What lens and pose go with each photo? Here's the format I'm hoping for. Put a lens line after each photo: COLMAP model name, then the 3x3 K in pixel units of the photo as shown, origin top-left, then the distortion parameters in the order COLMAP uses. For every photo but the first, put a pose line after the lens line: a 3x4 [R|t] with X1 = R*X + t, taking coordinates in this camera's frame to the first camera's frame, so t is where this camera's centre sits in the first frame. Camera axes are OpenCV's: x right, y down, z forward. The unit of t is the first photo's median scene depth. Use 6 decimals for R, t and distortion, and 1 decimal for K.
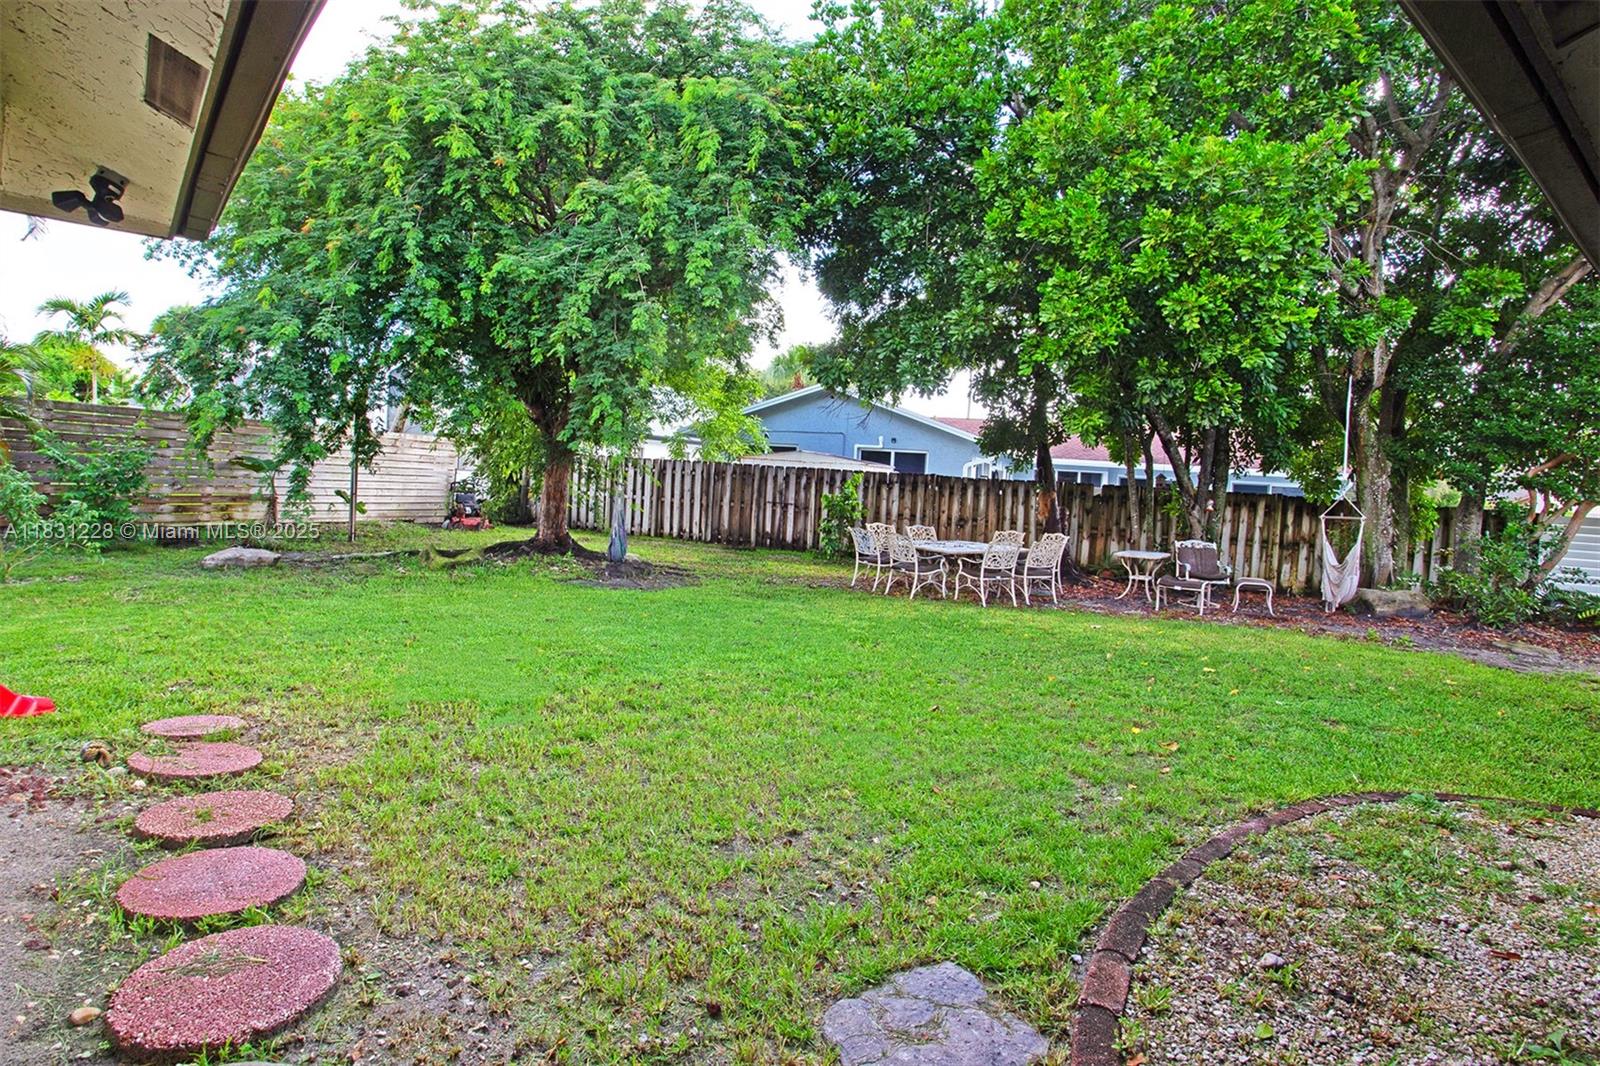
lens RADIAL K [[840.9, 0, 800.0], [0, 840.9, 533.0], [0, 0, 1]] dist [0.002146, 0.000487]
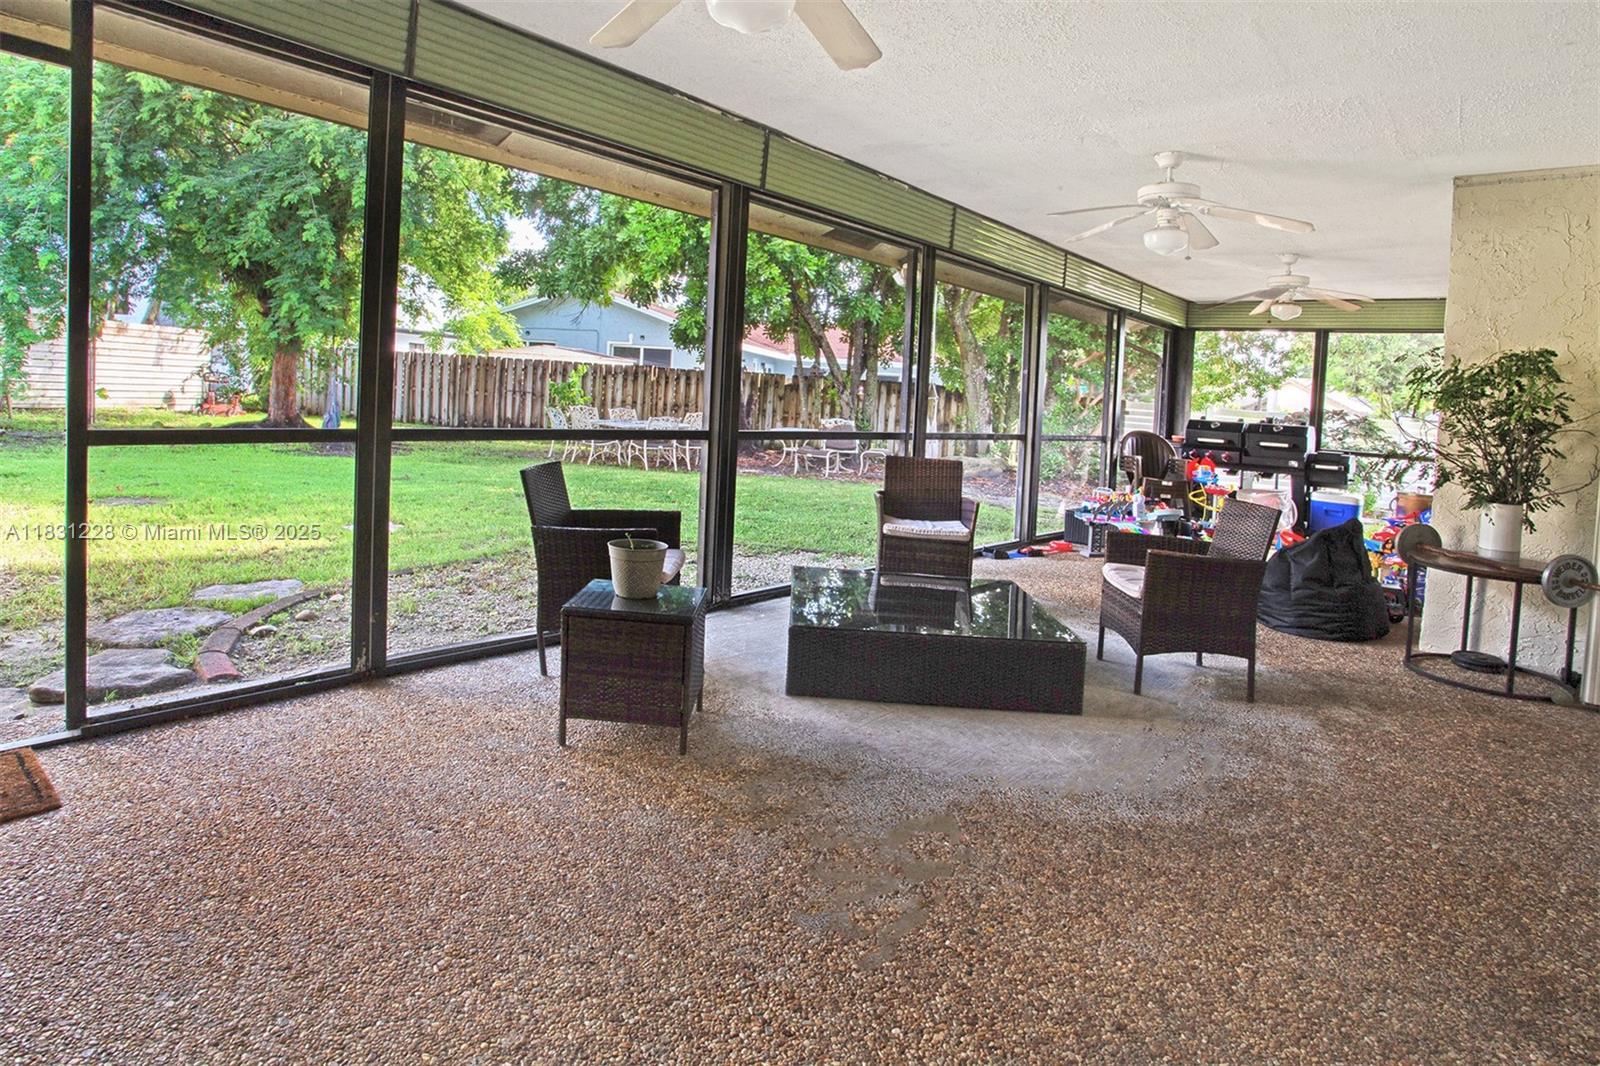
lens RADIAL K [[854.7, 0, 797.5], [0, 854.7, 481.9], [0, 0, 1]] dist [-0.054793, 0.034623]
pose [[0.986293, -0.013452, 0.164456, 0.166337], [0.004821, 0.998595, 0.052772, 0.028645], [-0.164935, -0.051256, 0.984972, -0.196395]]
